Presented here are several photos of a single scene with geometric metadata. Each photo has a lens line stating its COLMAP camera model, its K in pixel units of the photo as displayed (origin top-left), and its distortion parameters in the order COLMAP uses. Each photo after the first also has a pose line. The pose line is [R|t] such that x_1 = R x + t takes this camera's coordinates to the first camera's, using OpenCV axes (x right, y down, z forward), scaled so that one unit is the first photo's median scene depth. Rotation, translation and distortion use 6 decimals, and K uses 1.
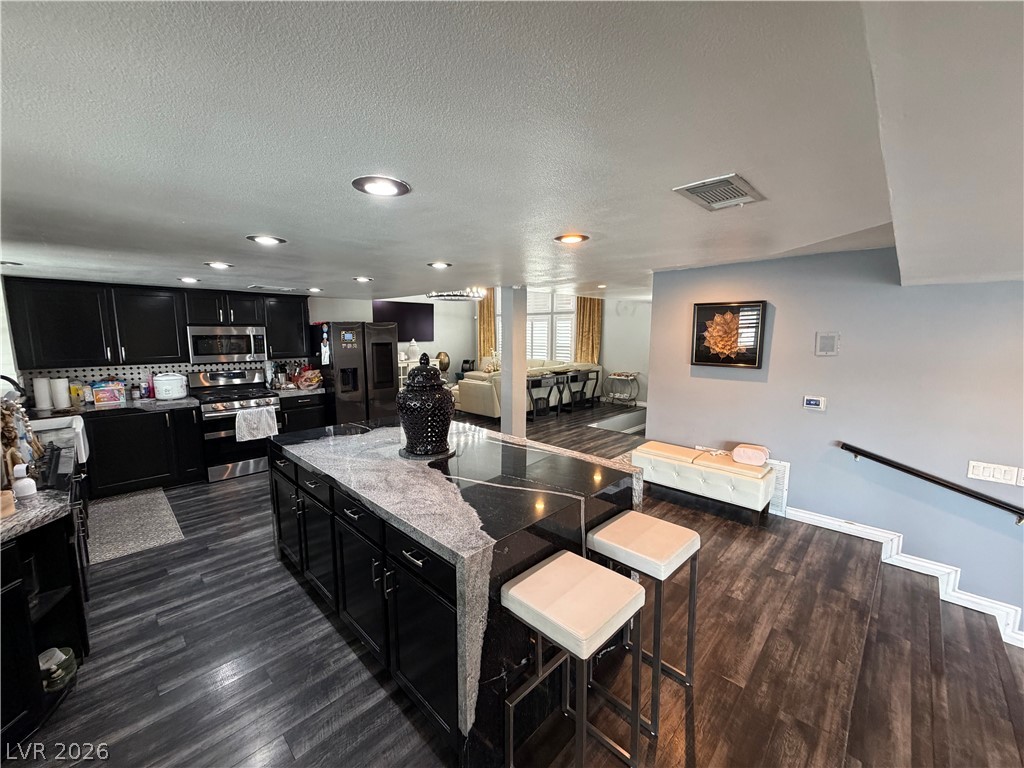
lens RADIAL K [[410.4, 0, 512.0], [0, 410.4, 384.0], [0, 0, 1]] dist [0.009097, -0.000444]
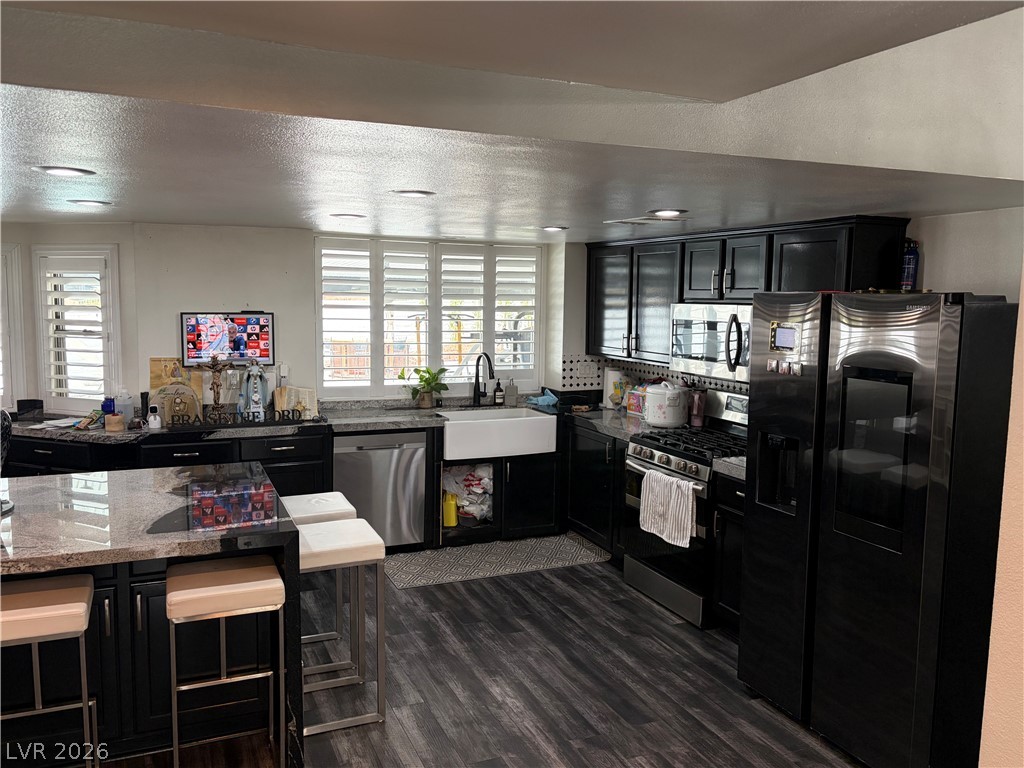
lens RADIAL K [[814.2, 0, 512.0], [0, 814.2, 384.0], [0, 0, 1]] dist [0.028071, -0.054604]
pose [[-0.382286, 0.098790, -0.918748, 0.381045], [-0.129413, 0.978745, 0.159090, -0.213314], [0.914937, 0.179716, -0.361376, 1.444127]]
